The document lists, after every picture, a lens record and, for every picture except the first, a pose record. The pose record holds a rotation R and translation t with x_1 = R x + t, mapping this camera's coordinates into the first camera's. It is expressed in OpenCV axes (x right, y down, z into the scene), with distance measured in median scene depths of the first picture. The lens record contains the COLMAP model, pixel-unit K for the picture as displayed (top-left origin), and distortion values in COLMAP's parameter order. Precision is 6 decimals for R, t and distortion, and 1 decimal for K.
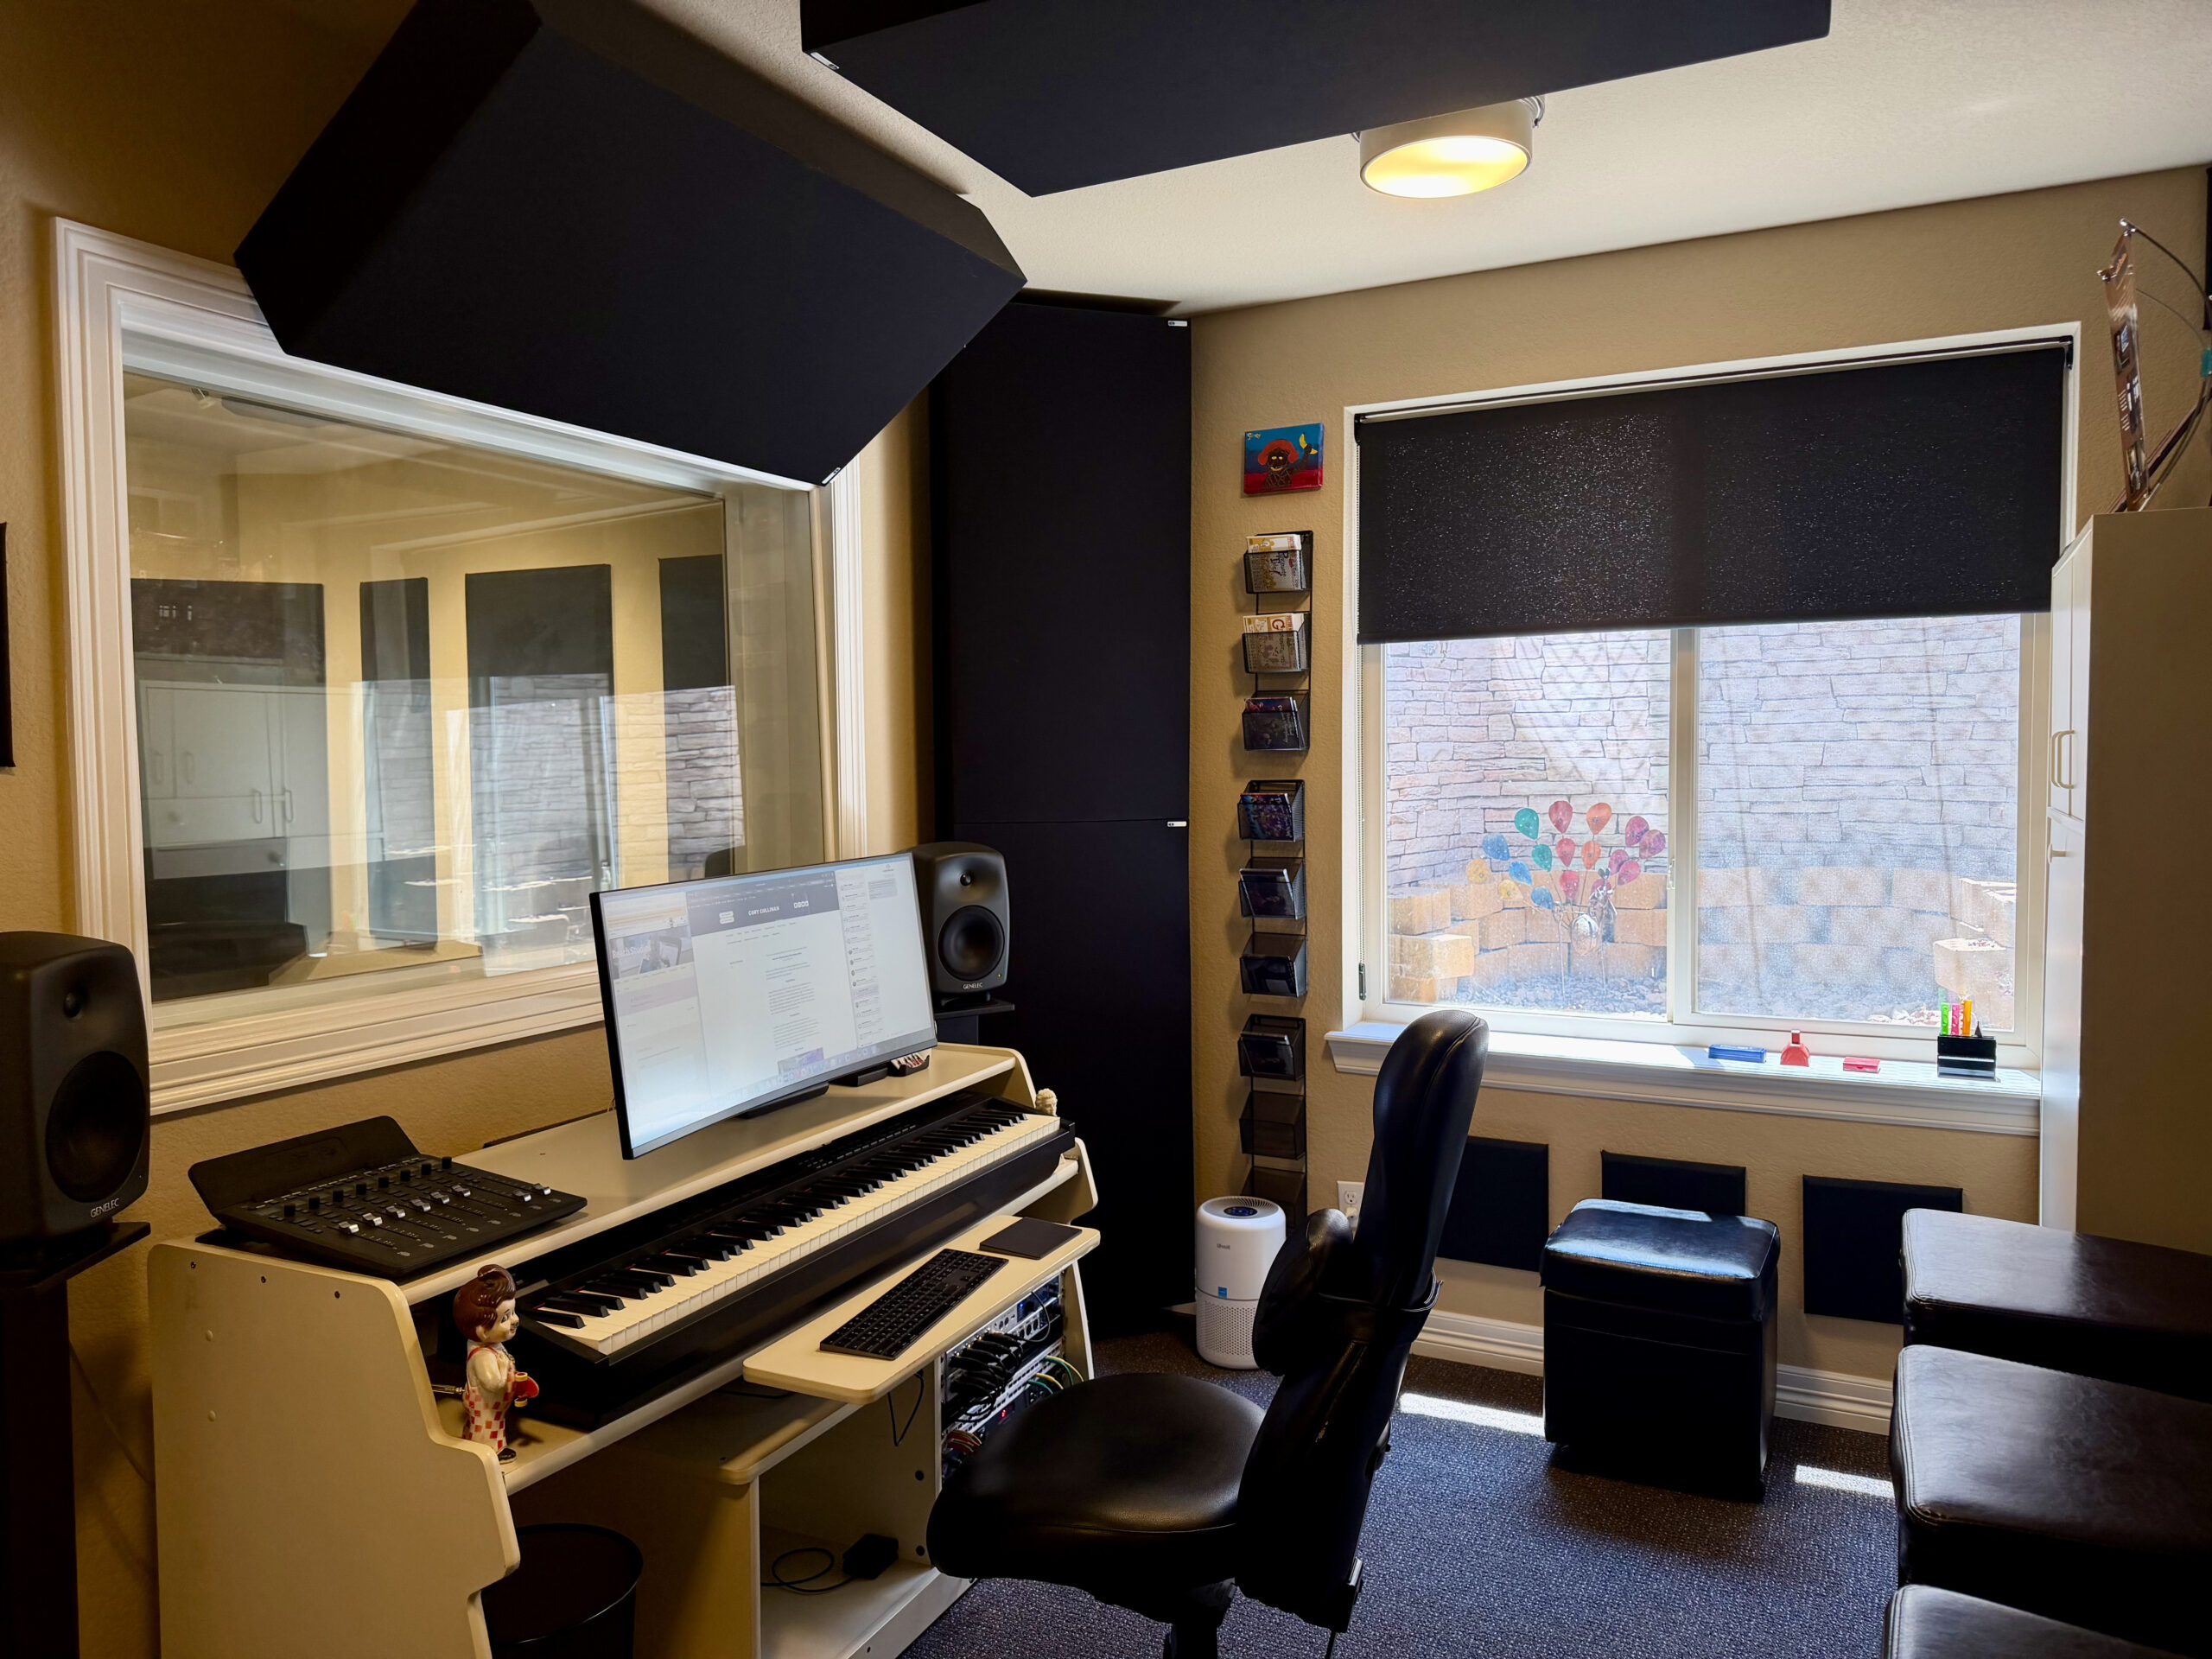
lens RADIAL K [[1545.9, 0, 1102.8], [0, 1545.9, 819.9], [0, 0, 1]] dist [0.053284, -0.065548]
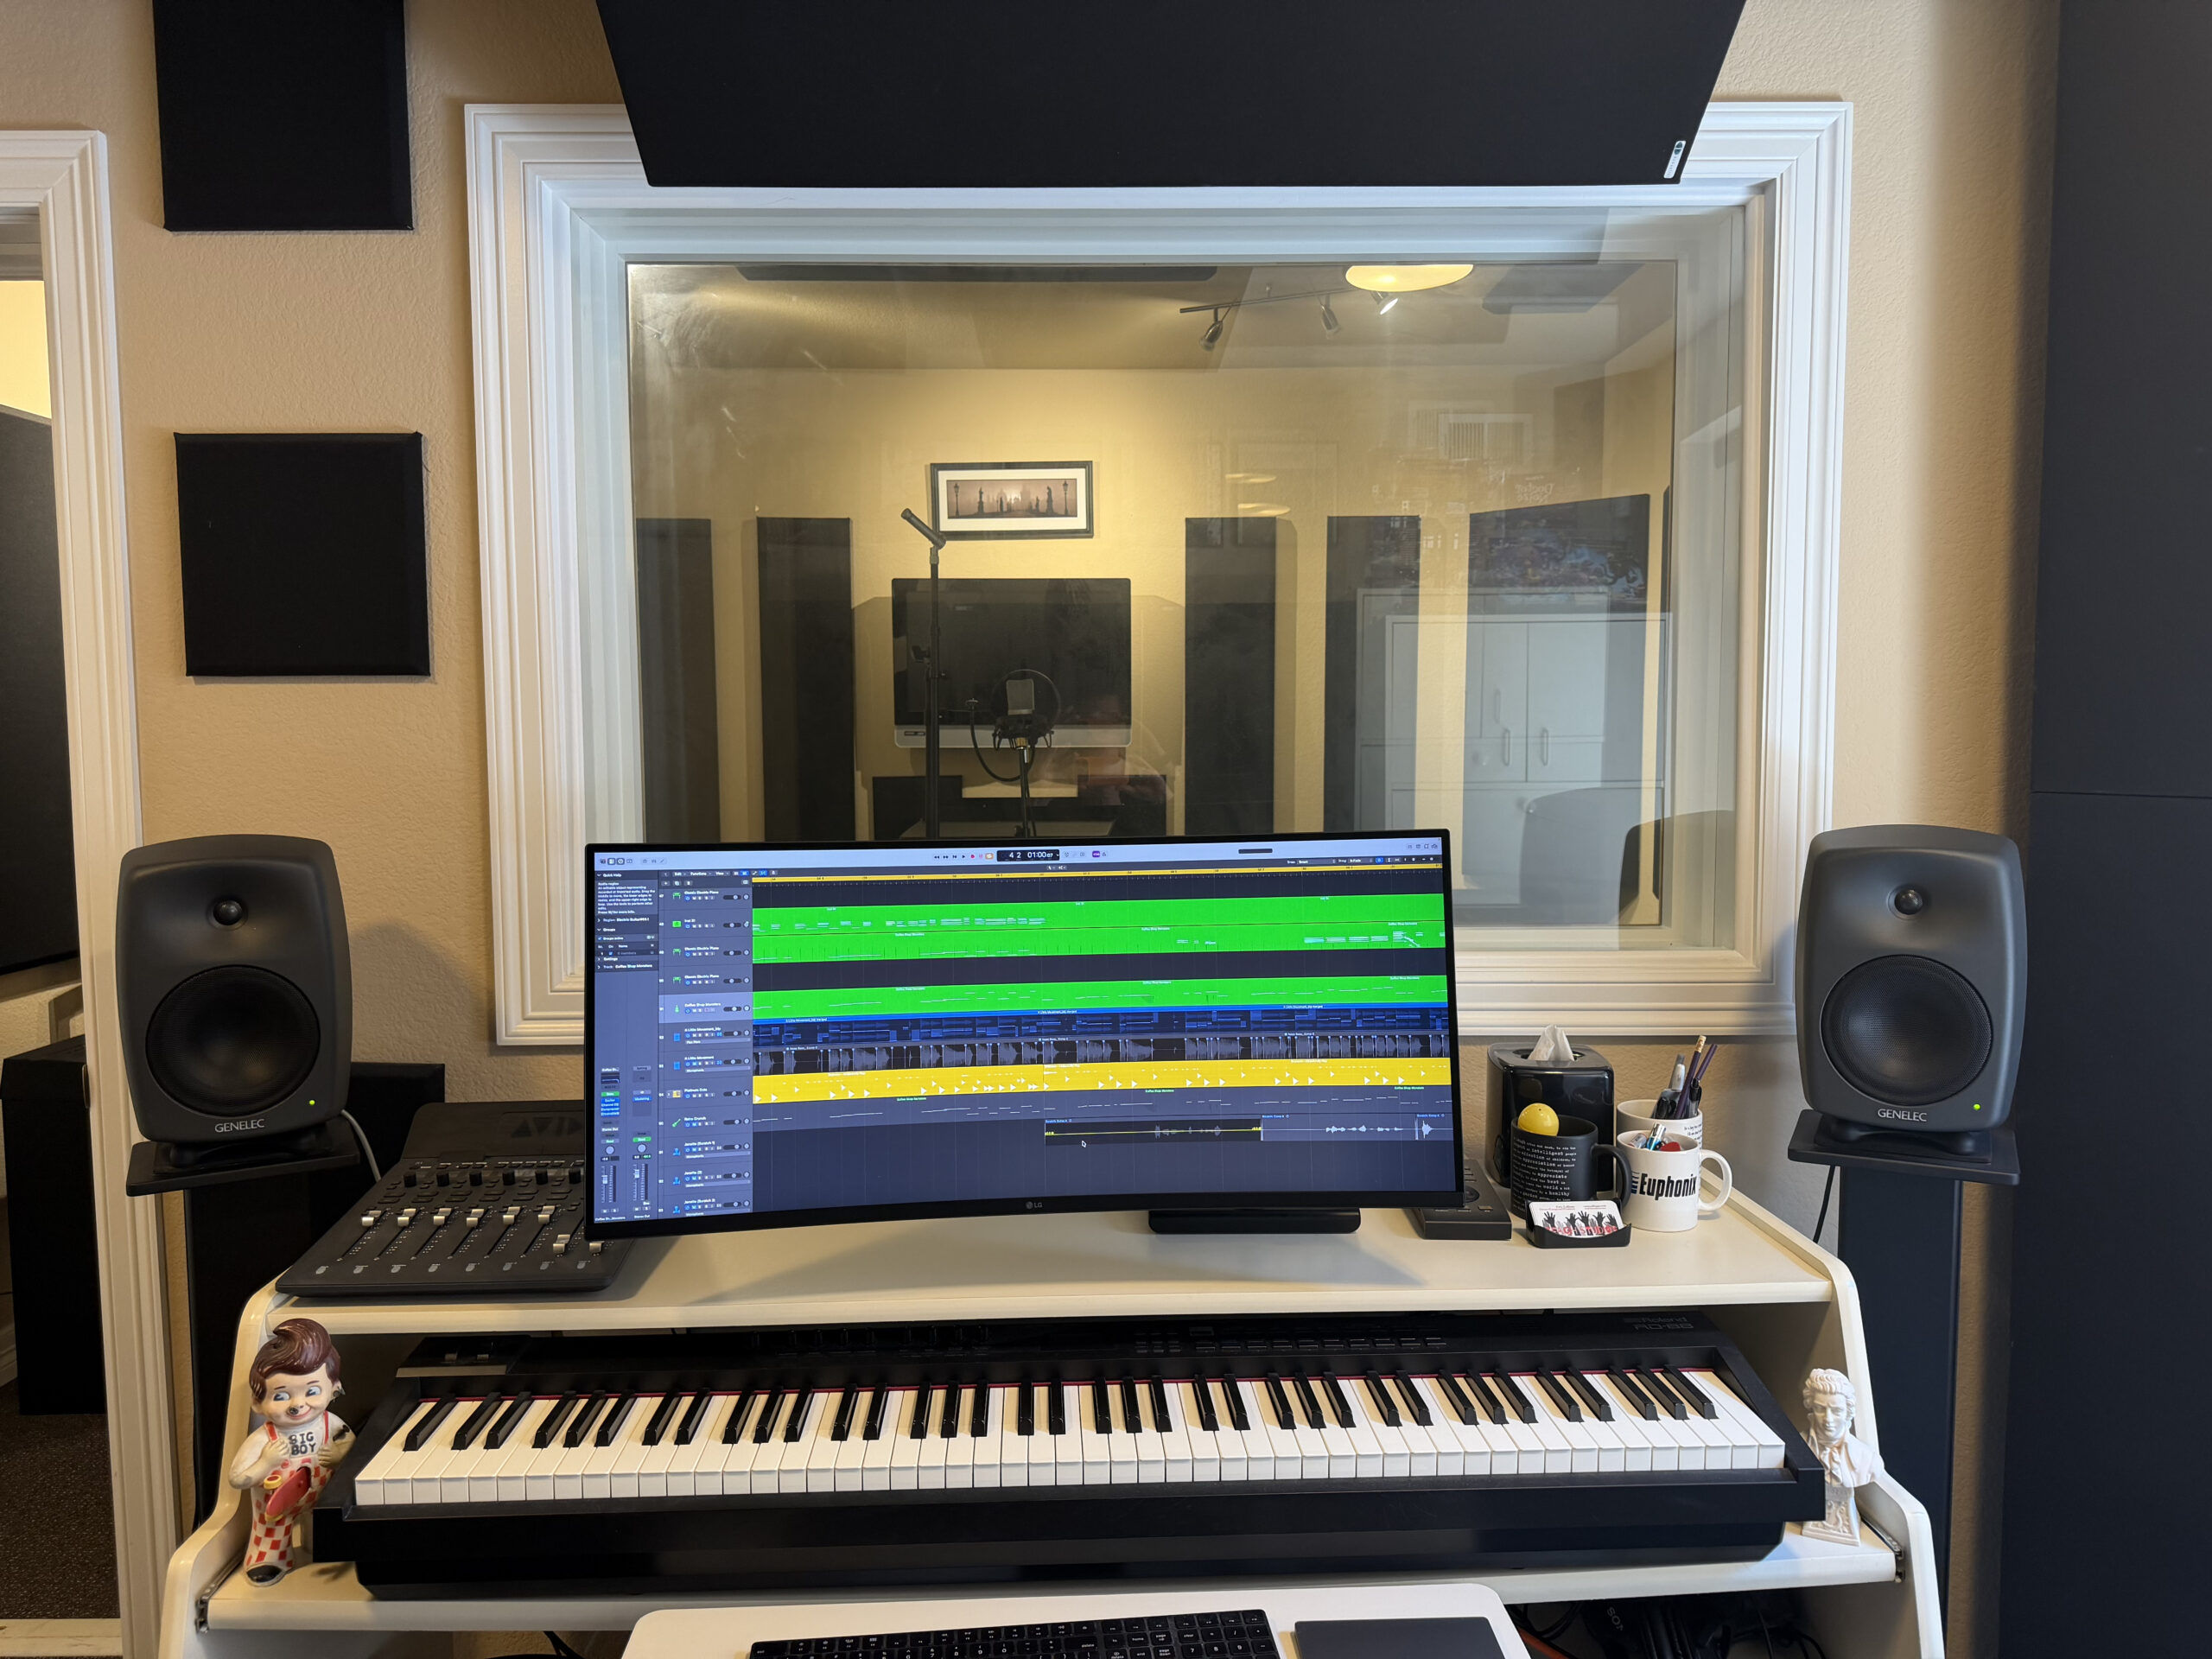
lens RADIAL K [[1545.9, 0, 1098.8], [0, 1545.9, 828.6], [0, 0, 1]] dist [0.053284, -0.065548]
pose [[0.475667, 0.062158, -0.877426, 0.346060], [-0.038396, 0.998017, 0.049885, -0.002078], [0.878787, 0.009961, 0.477110, 0.782060]]
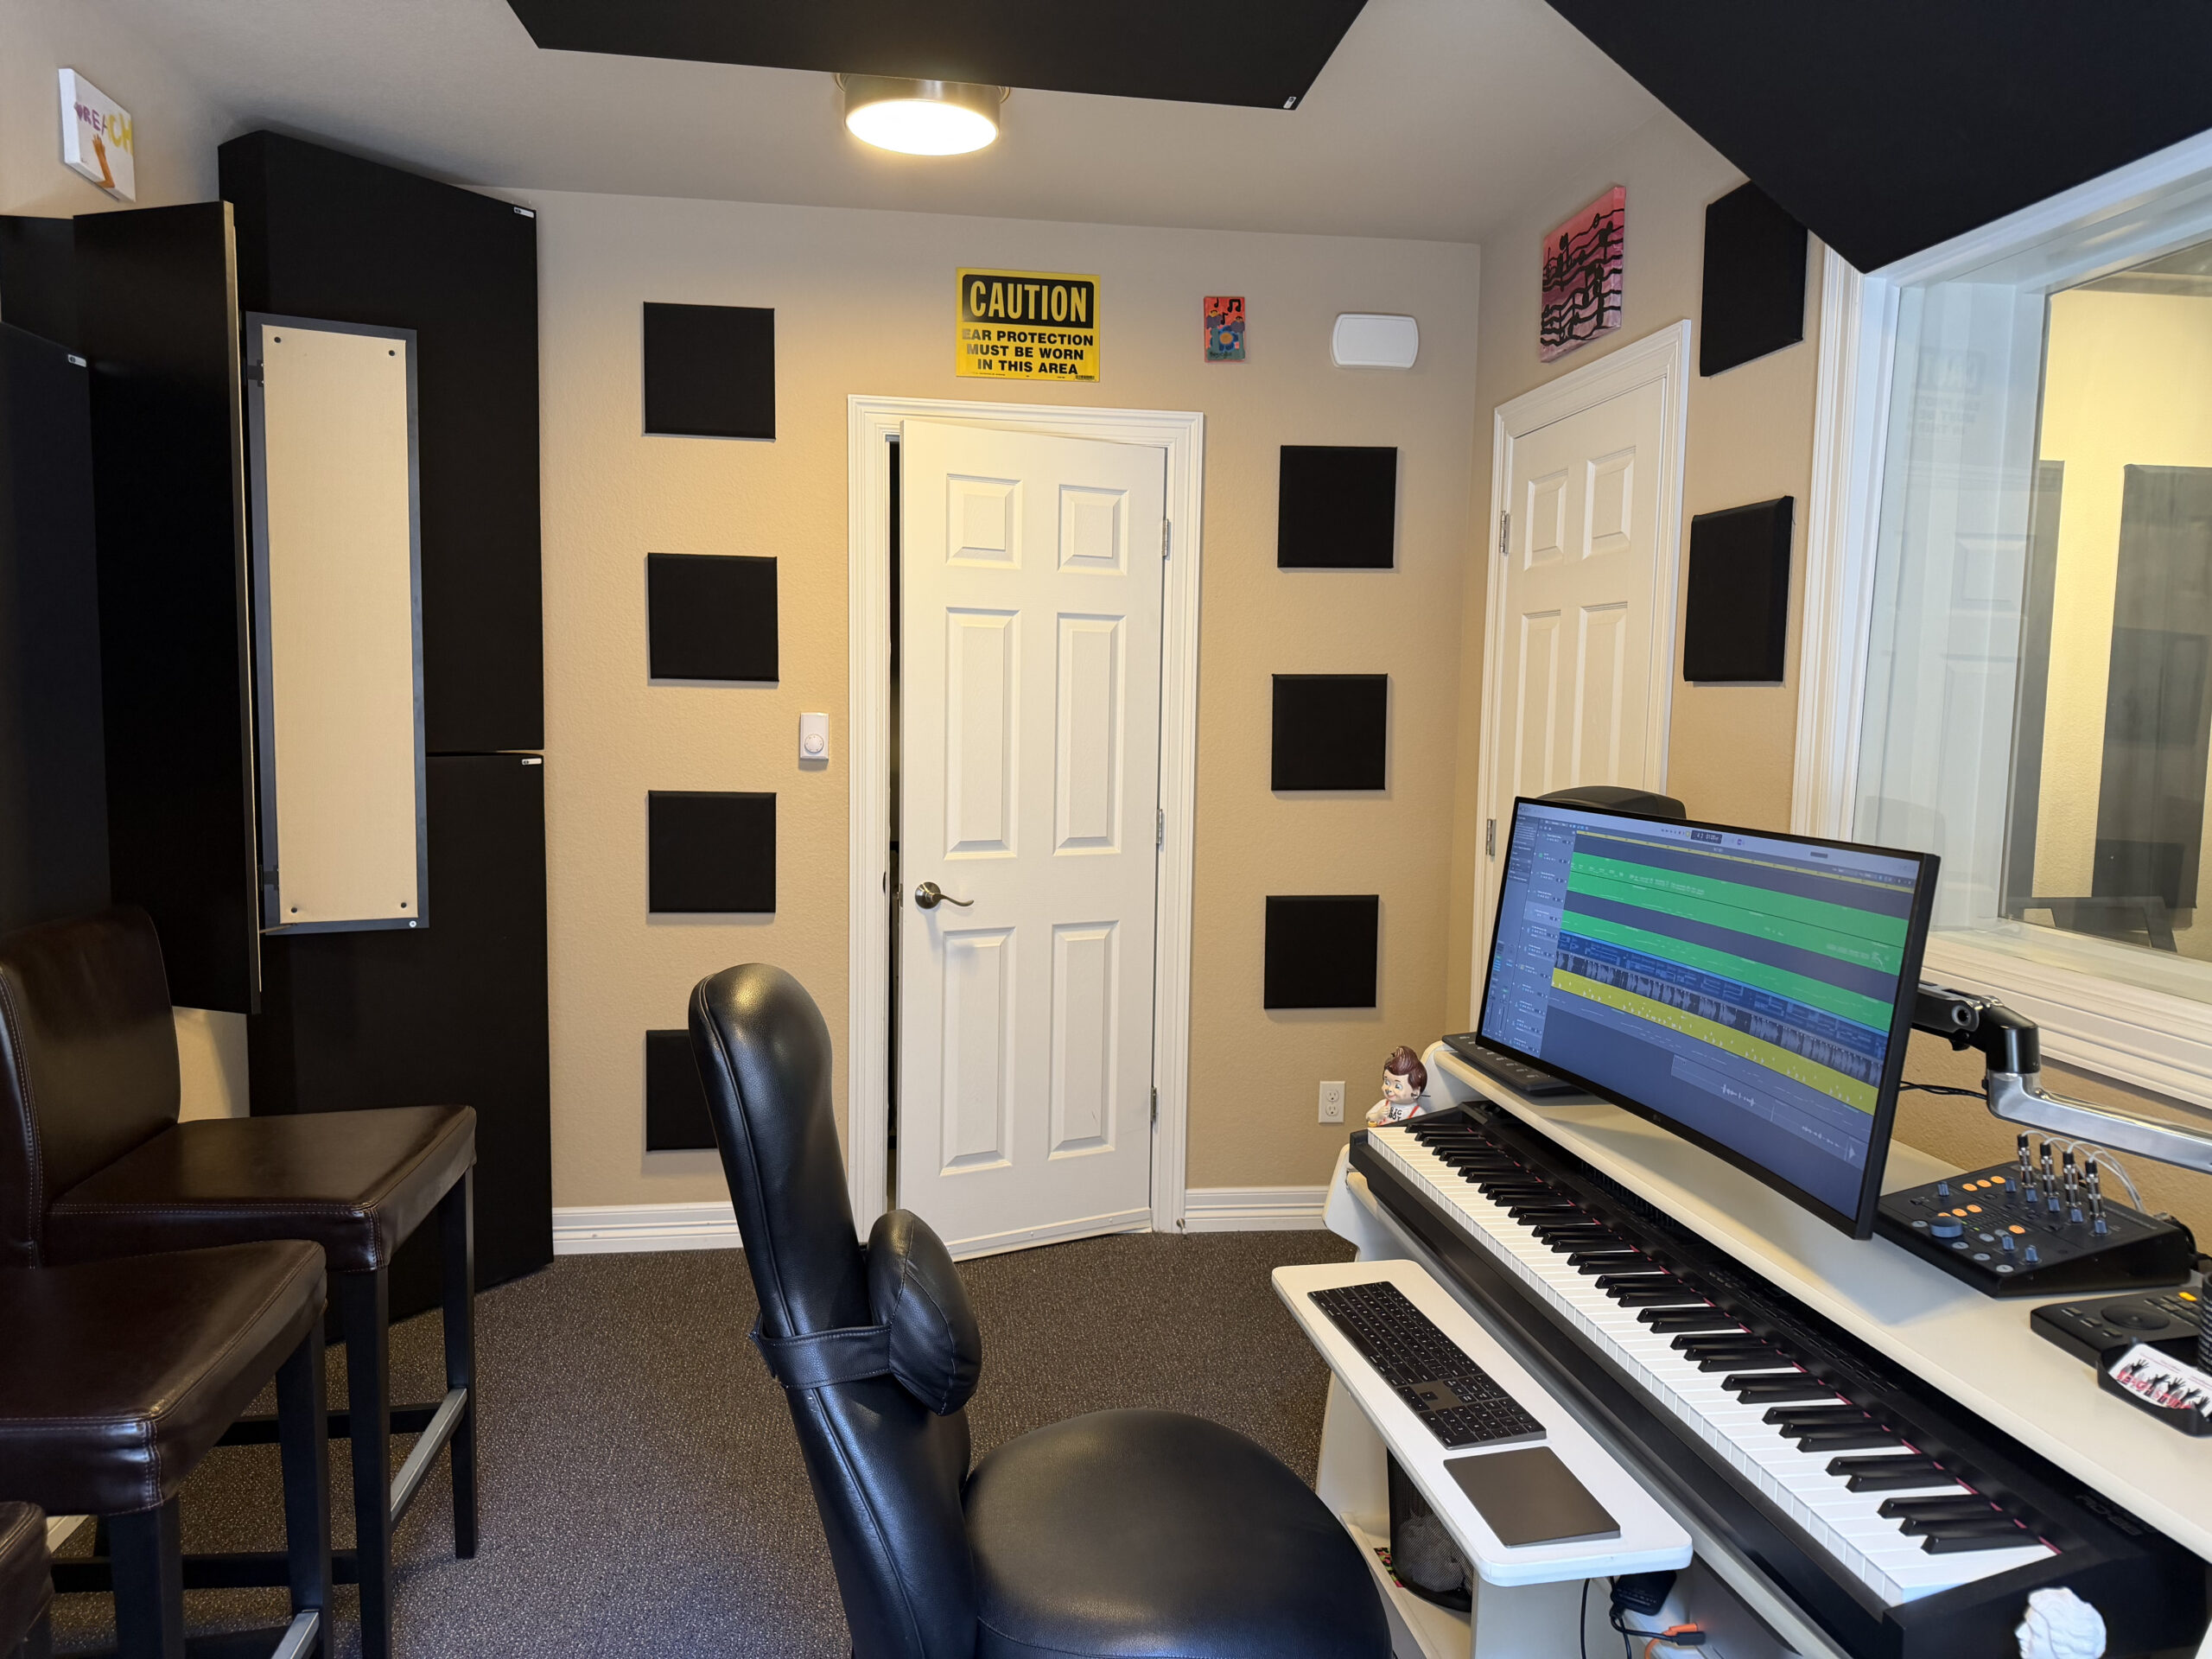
lens RADIAL K [[1545.9, 0, 1104.7], [0, 1545.9, 841.3], [0, 0, 1]] dist [0.053284, -0.065548]
pose [[-0.817885, 0.040602, -0.573948, 0.455365], [-0.047027, 0.989453, 0.137009, -0.047221], [0.573457, 0.139048, -0.807349, 1.510434]]
